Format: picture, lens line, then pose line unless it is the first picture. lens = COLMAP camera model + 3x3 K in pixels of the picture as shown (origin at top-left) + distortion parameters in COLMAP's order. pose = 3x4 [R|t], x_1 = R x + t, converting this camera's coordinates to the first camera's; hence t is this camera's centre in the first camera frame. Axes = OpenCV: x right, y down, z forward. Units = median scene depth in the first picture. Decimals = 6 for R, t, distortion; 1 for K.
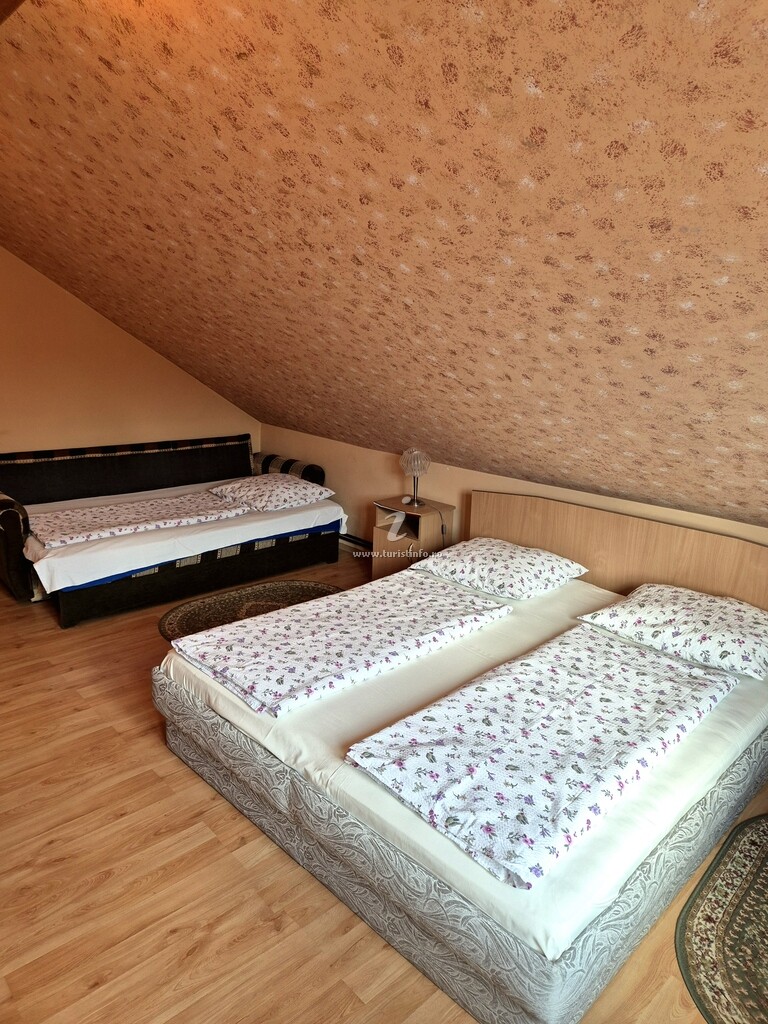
lens RADIAL K [[696.3, 0, 384.3], [0, 696.3, 510.8], [0, 0, 1]] dist [0.039390, -0.002344]
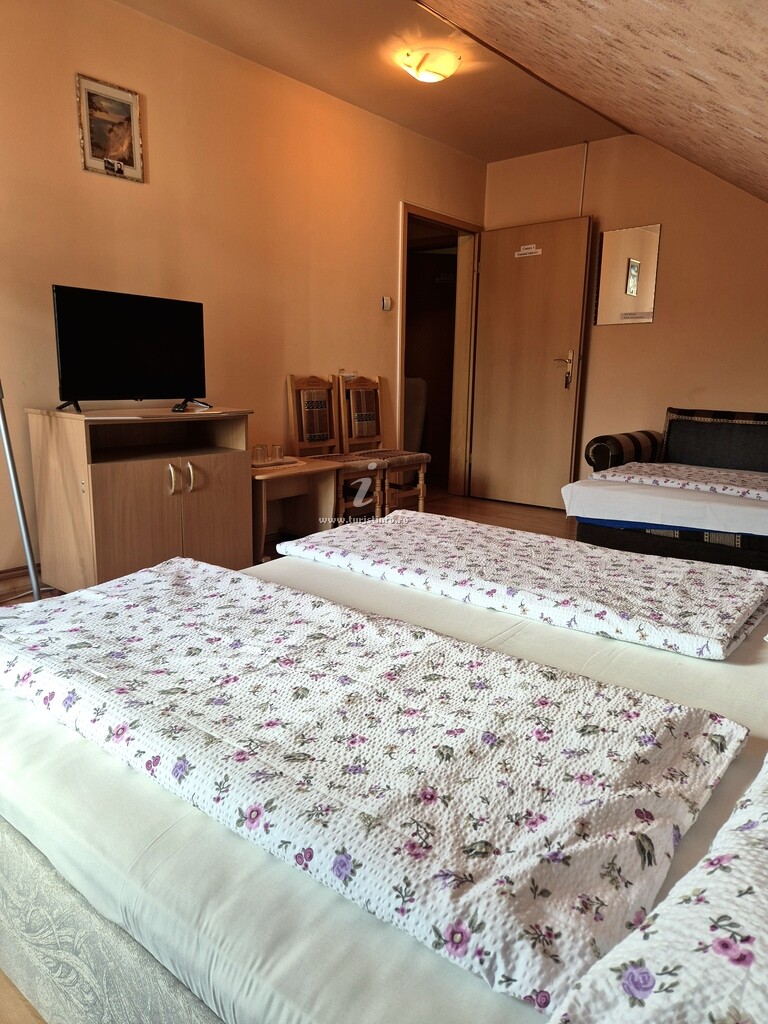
lens RADIAL K [[696.3, 0, 382.8], [0, 696.3, 513.1], [0, 0, 1]] dist [0.039390, -0.002344]
pose [[0.100769, 0.164123, -0.981279, 0.701050], [-0.264532, 0.955217, 0.132599, 0.068045], [0.959098, 0.246218, 0.139672, 0.873473]]
